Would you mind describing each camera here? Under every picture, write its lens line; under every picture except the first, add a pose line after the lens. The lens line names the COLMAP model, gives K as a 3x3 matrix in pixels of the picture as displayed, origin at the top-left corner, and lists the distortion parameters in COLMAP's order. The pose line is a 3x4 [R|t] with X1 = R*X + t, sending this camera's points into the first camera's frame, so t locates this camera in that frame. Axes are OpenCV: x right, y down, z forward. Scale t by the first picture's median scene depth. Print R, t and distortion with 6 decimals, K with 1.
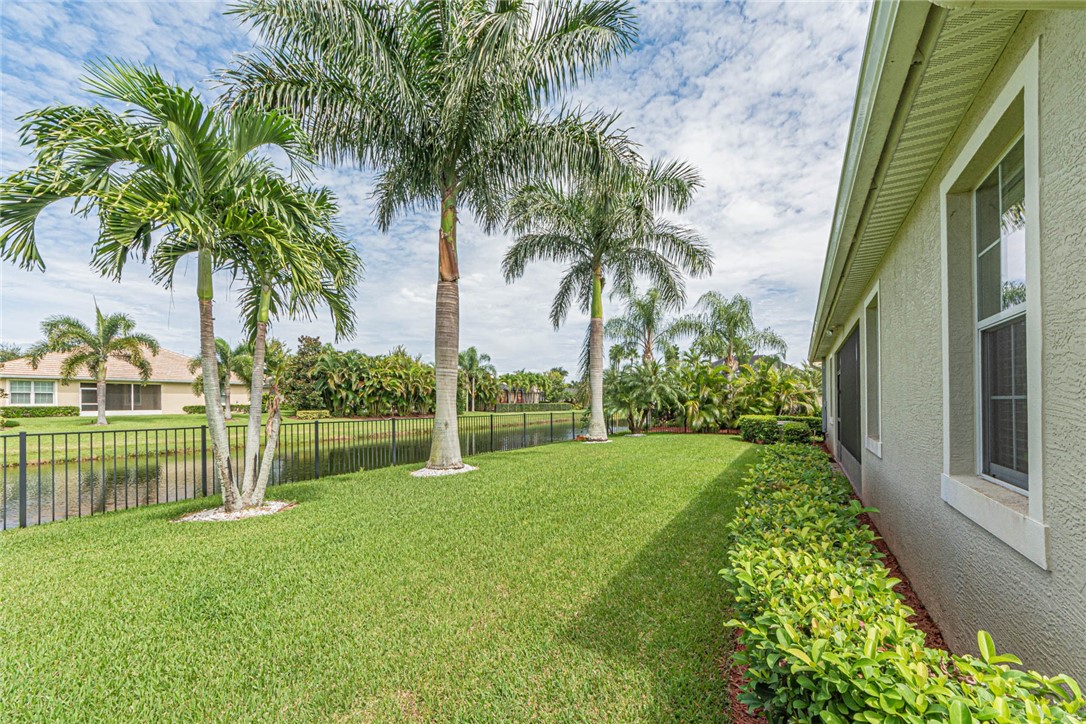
lens RADIAL K [[408.8, 0, 528.5], [0, 408.8, 399.8], [0, 0, 1]] dist [-0.001465, -0.000172]
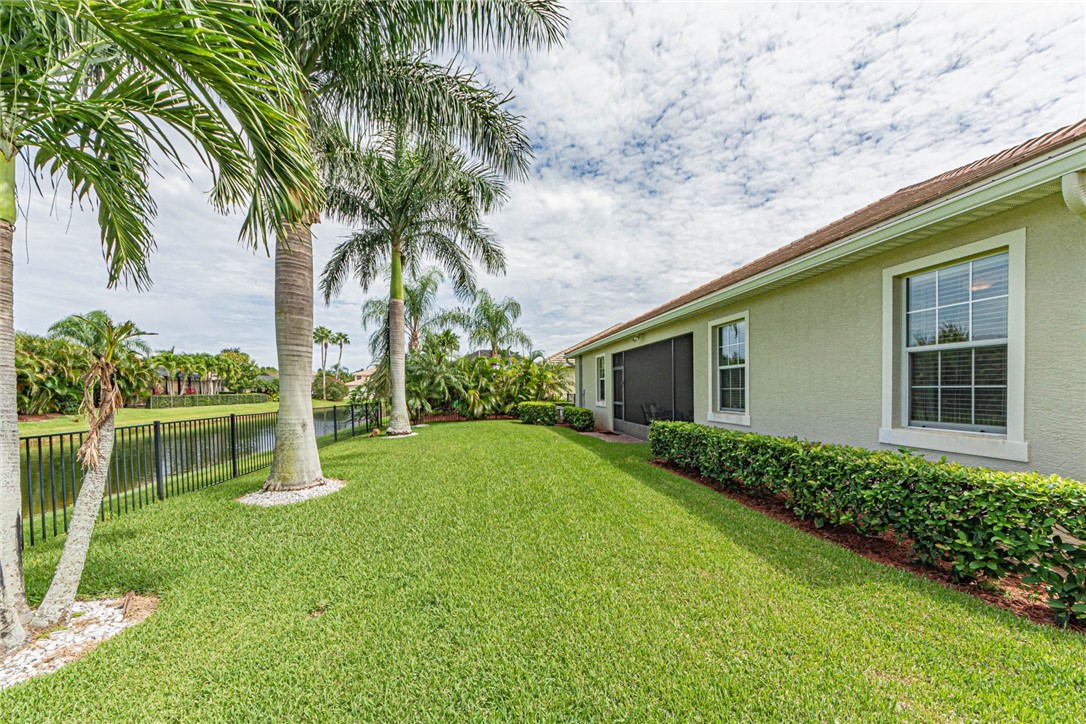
lens RADIAL K [[408.8, 0, 549.7], [0, 408.8, 396.6], [0, 0, 1]] dist [-0.001465, -0.000172]
pose [[0.732415, -0.016941, 0.680648, -0.175231], [0.004261, 0.999785, 0.020299, -0.000664], [-0.680846, -0.011966, 0.732329, 0.090023]]
